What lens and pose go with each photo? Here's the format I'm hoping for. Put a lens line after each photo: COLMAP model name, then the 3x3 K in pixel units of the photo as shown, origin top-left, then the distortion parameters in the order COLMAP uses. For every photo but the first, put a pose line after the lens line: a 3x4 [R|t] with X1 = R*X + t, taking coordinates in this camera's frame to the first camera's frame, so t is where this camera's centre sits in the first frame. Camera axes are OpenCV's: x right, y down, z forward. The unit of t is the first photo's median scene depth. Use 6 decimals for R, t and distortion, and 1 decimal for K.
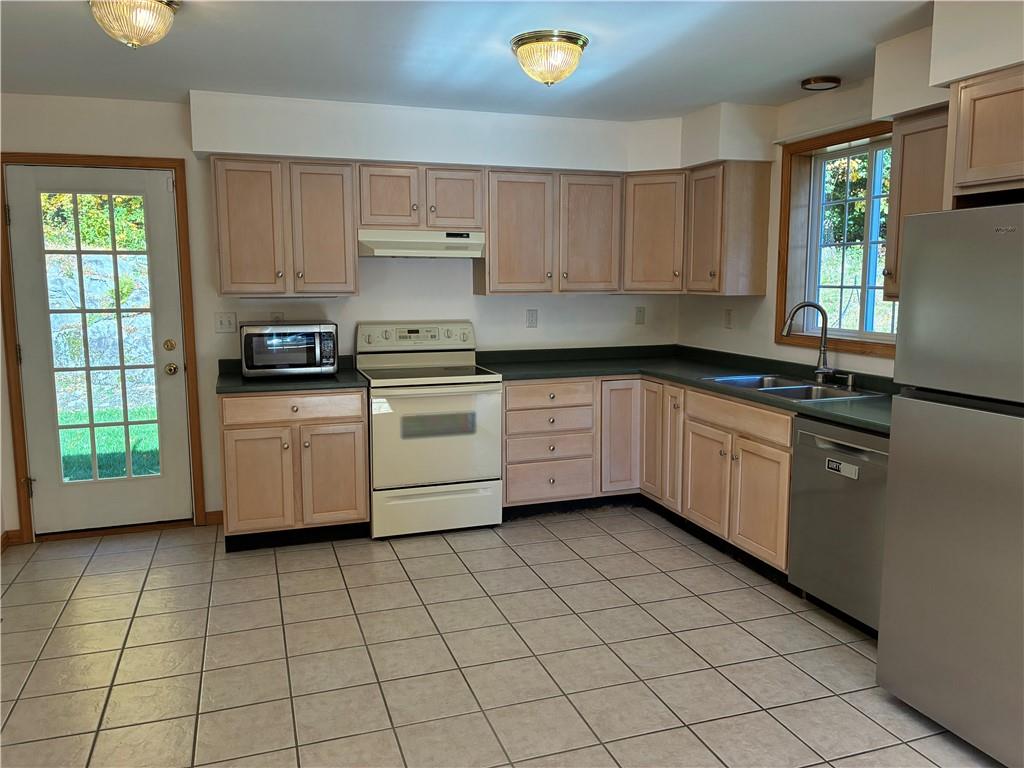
lens RADIAL K [[783.6, 0, 516.0], [0, 783.6, 375.5], [0, 0, 1]] dist [0.033248, -0.045246]
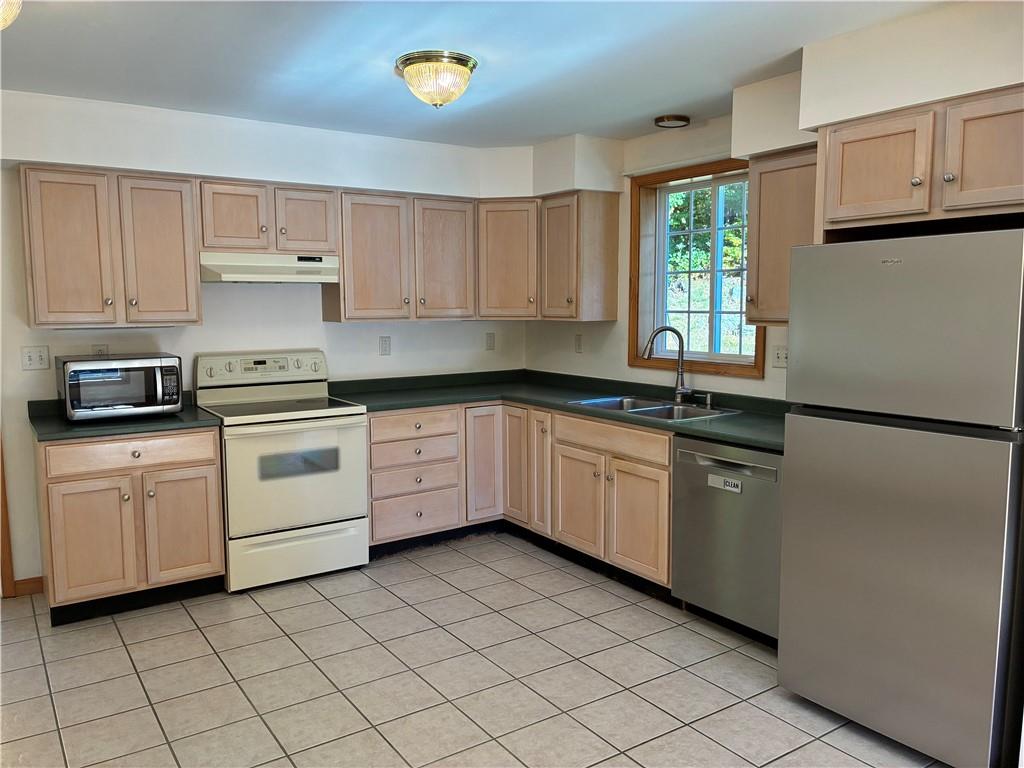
lens RADIAL K [[782.8, 0, 512.0], [0, 782.8, 384.0], [0, 0, 1]] dist [0.017256, -0.010688]
pose [[0.965079, -0.030776, 0.260143, -0.096416], [0.035826, 0.999250, -0.014693, -0.007761], [-0.259496, 0.023500, 0.965458, 0.037403]]
